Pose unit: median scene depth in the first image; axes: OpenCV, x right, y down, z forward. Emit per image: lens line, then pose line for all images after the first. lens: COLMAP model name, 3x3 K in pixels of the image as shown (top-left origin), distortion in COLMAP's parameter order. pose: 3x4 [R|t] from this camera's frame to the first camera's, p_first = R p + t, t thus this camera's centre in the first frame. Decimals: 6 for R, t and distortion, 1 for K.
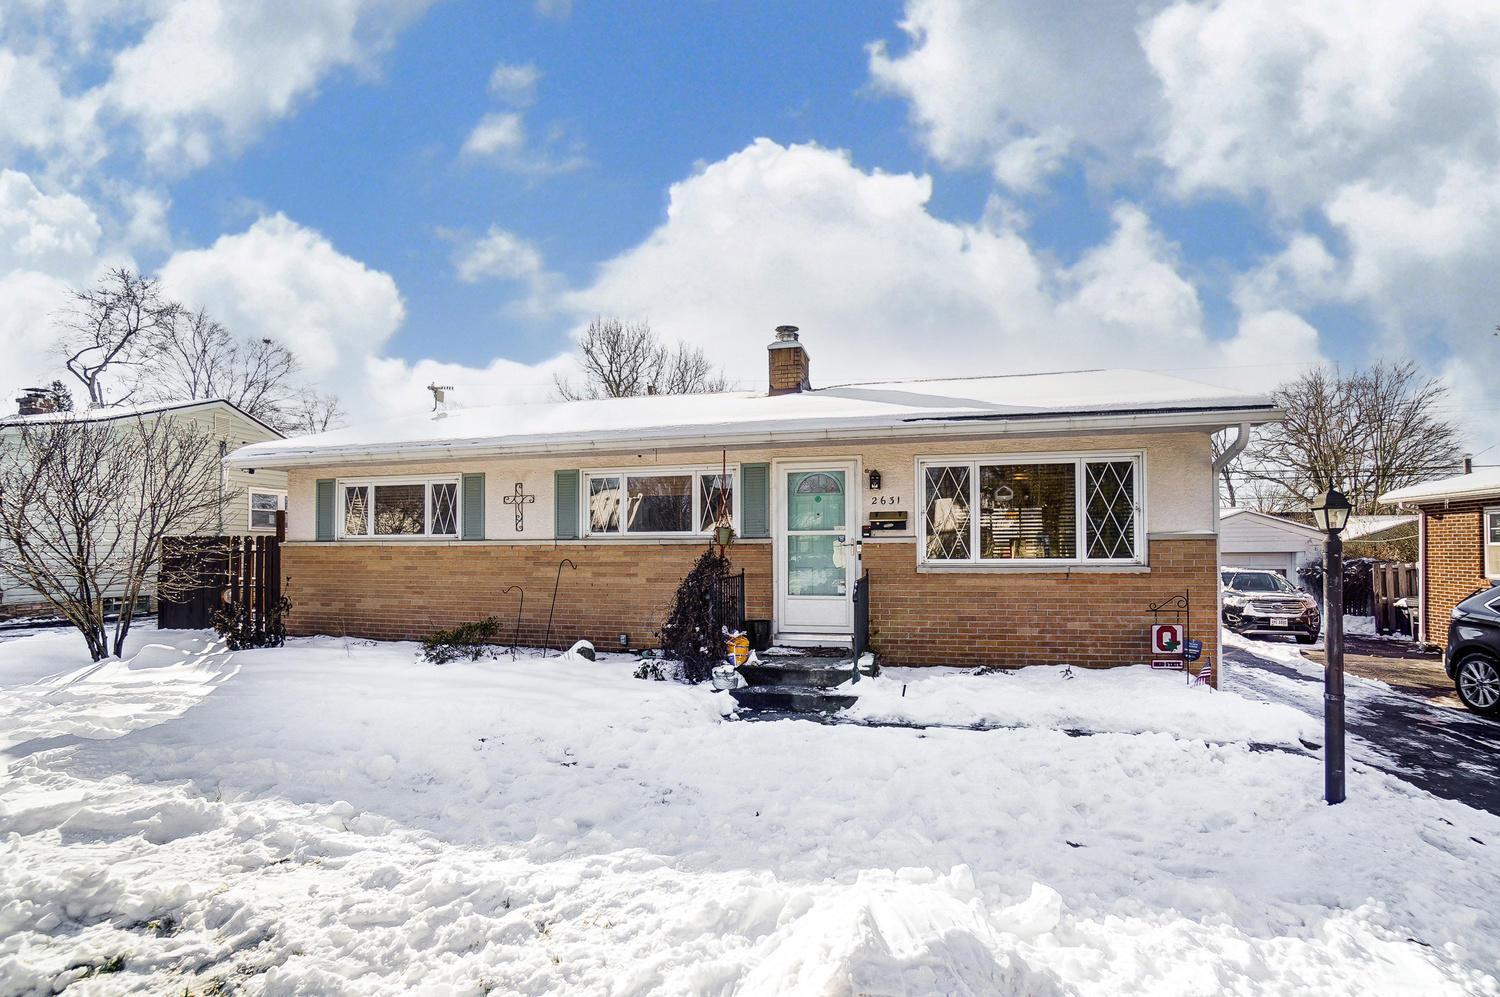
lens RADIAL K [[668.8, 0, 747.3], [0, 668.8, 508.6], [0, 0, 1]] dist [-0.056409, 0.018245]
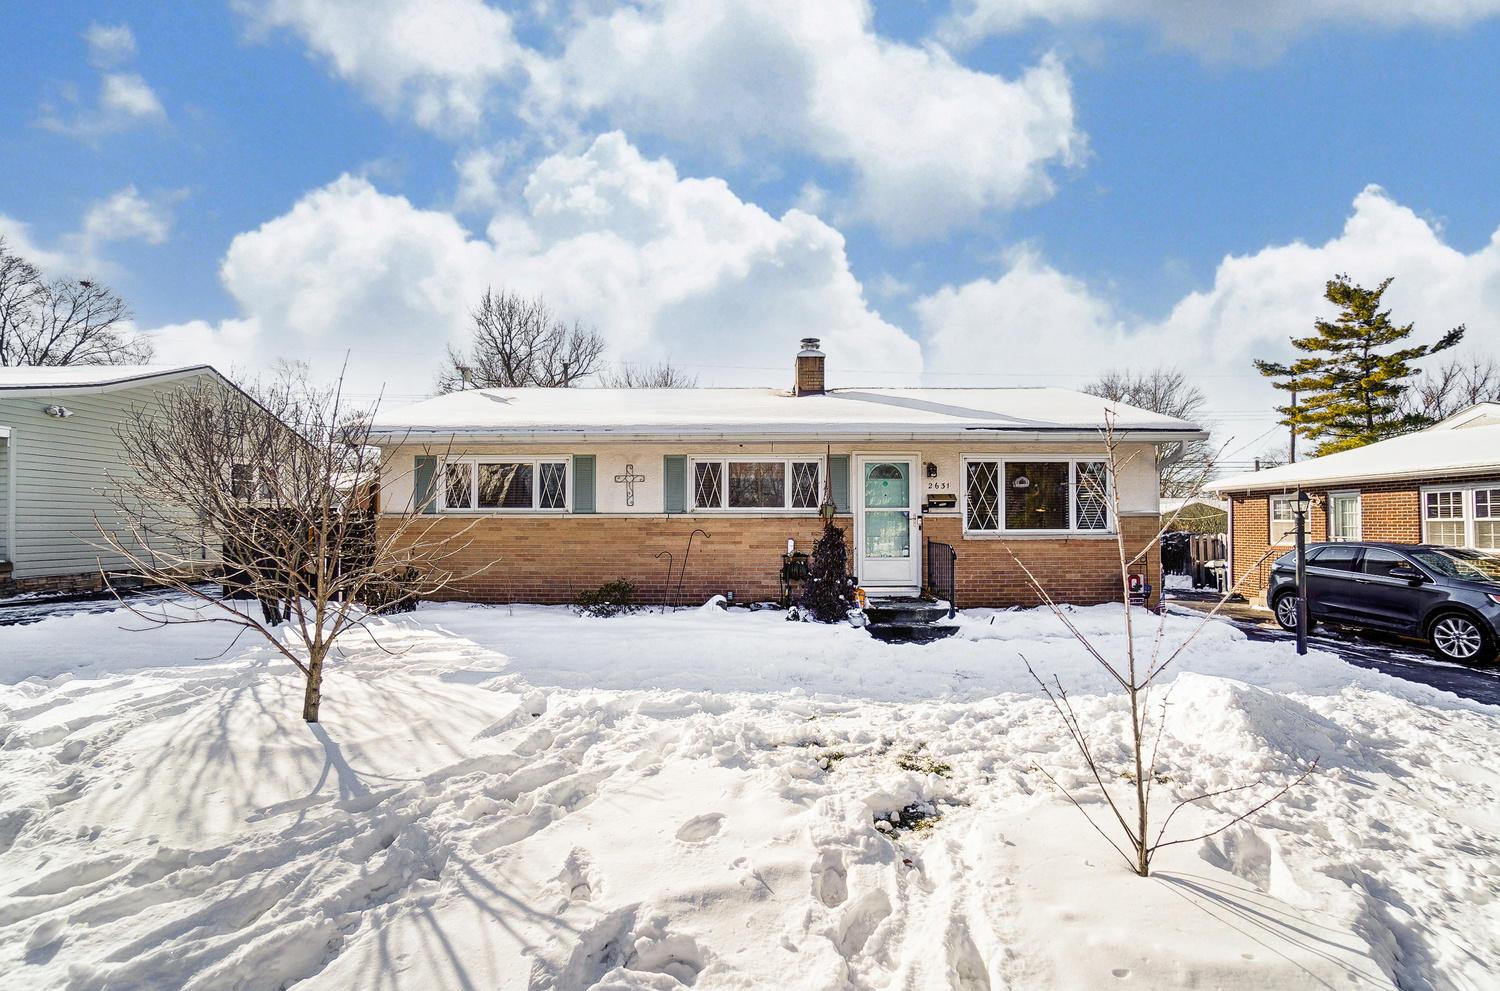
lens RADIAL K [[652.7, 0, 749.5], [0, 652.7, 481.8], [0, 0, 1]] dist [-0.032258, 0.000259]
pose [[0.973964, 0.017608, 0.226020, -0.427149], [-0.016795, 0.999844, -0.005519, -0.006140], [-0.226081, 0.001580, 0.974107, -0.176230]]
